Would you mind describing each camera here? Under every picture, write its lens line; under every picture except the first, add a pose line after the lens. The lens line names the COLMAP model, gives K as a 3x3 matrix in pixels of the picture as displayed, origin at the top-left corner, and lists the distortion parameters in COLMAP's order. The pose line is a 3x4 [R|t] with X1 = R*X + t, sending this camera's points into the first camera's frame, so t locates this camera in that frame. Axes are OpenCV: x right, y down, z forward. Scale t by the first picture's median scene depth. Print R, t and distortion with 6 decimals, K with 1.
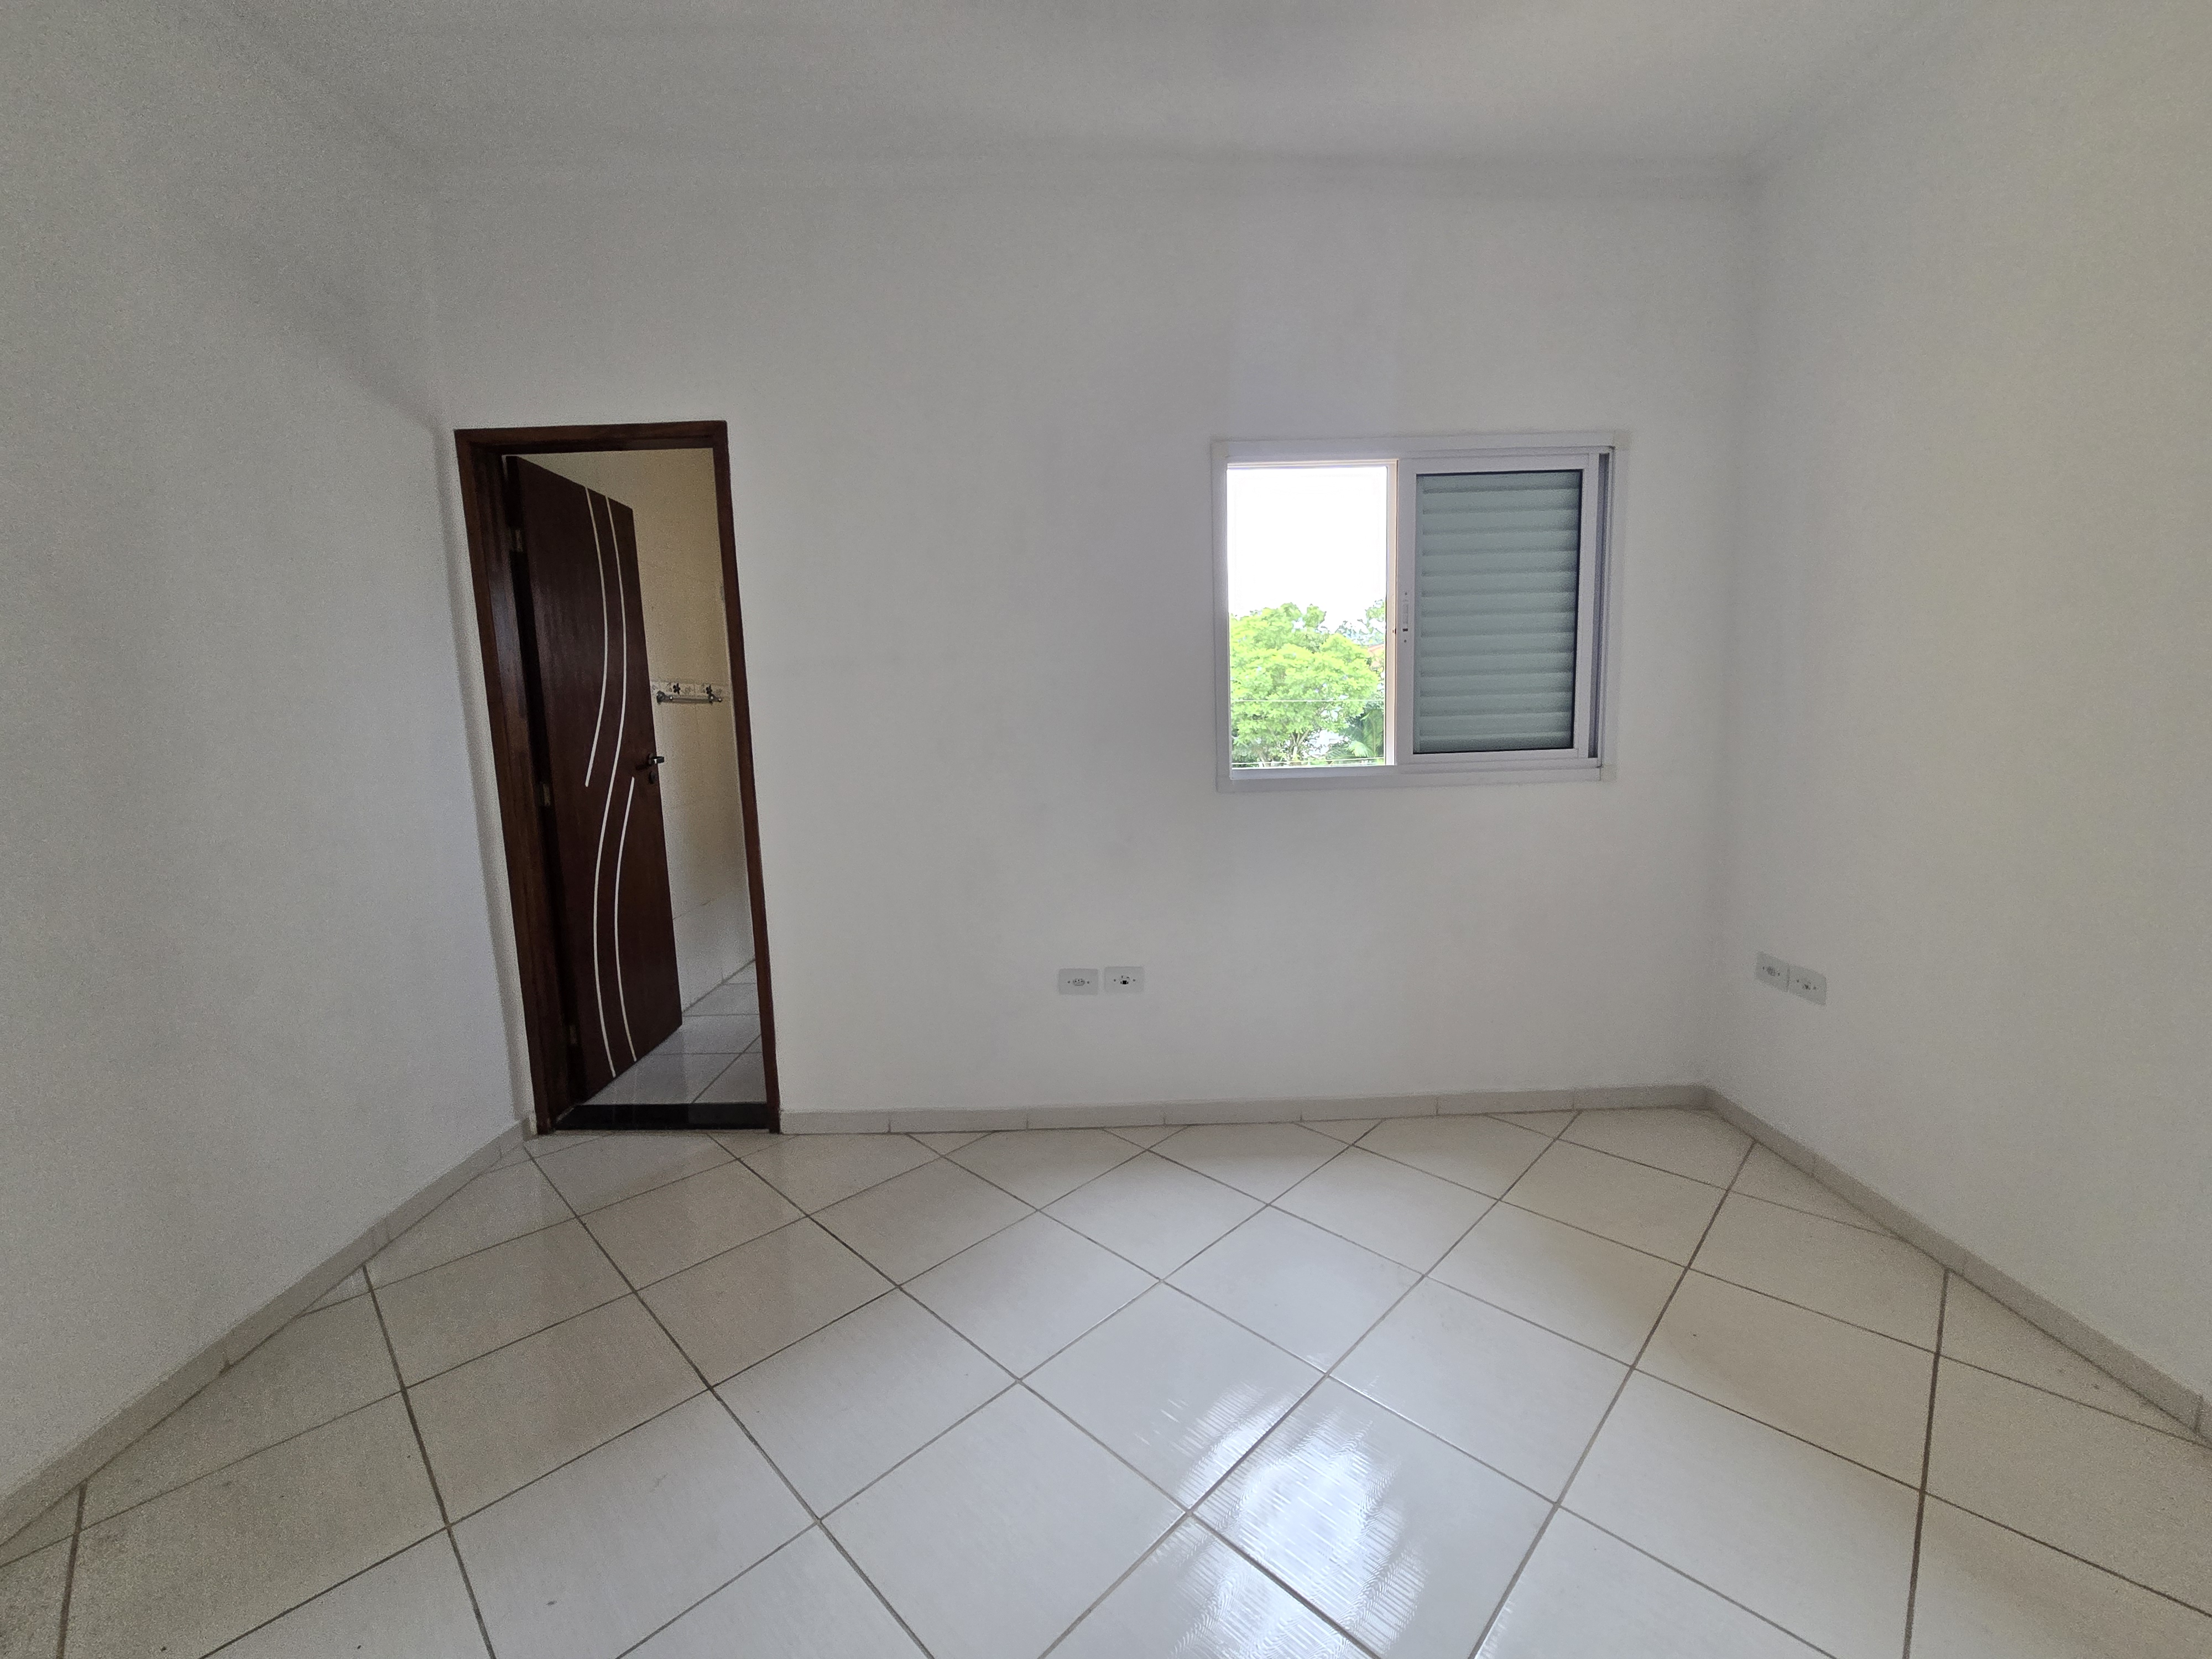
lens RADIAL K [[908.8, 0, 1093.7], [0, 908.8, 824.3], [0, 0, 1]] dist [-0.003240, -0.000251]
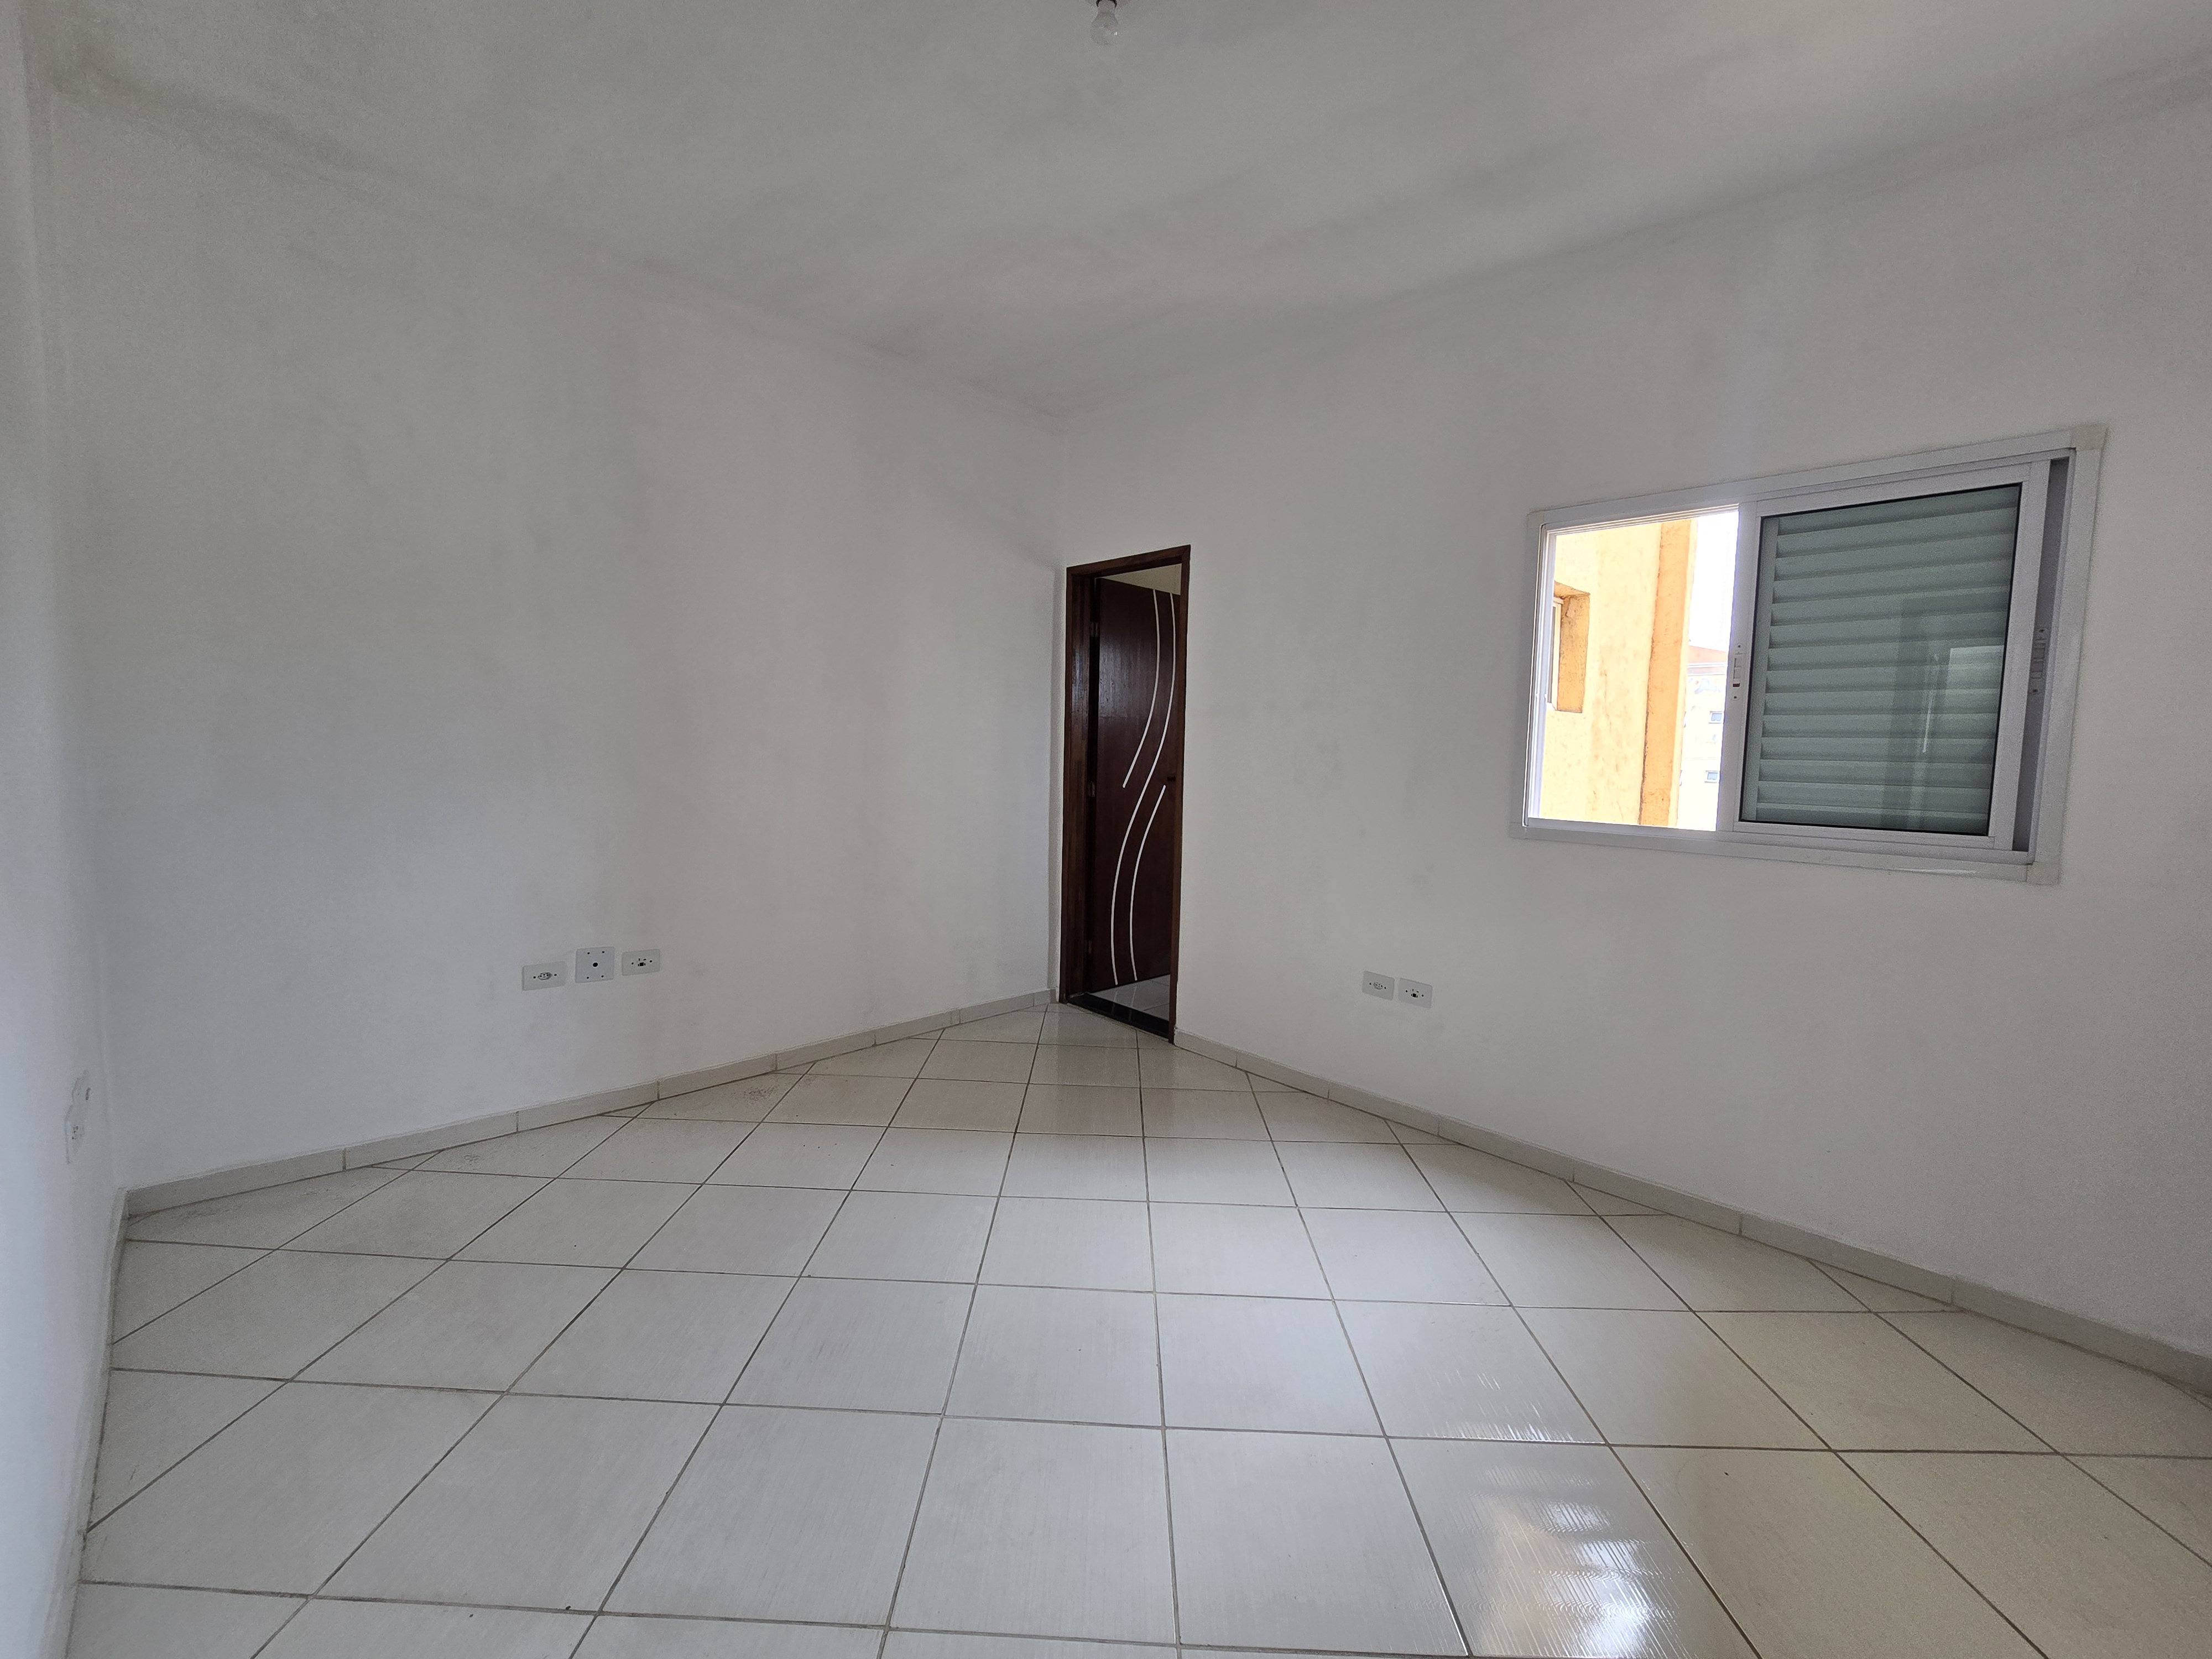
lens RADIAL K [[908.8, 0, 1093.7], [0, 908.8, 824.3], [0, 0, 1]] dist [-0.003240, -0.000251]
pose [[0.687117, 0.108671, -0.718374, 0.552642], [-0.135885, 0.990525, 0.019867, -0.004769], [0.713727, 0.083965, 0.695373, -0.086872]]
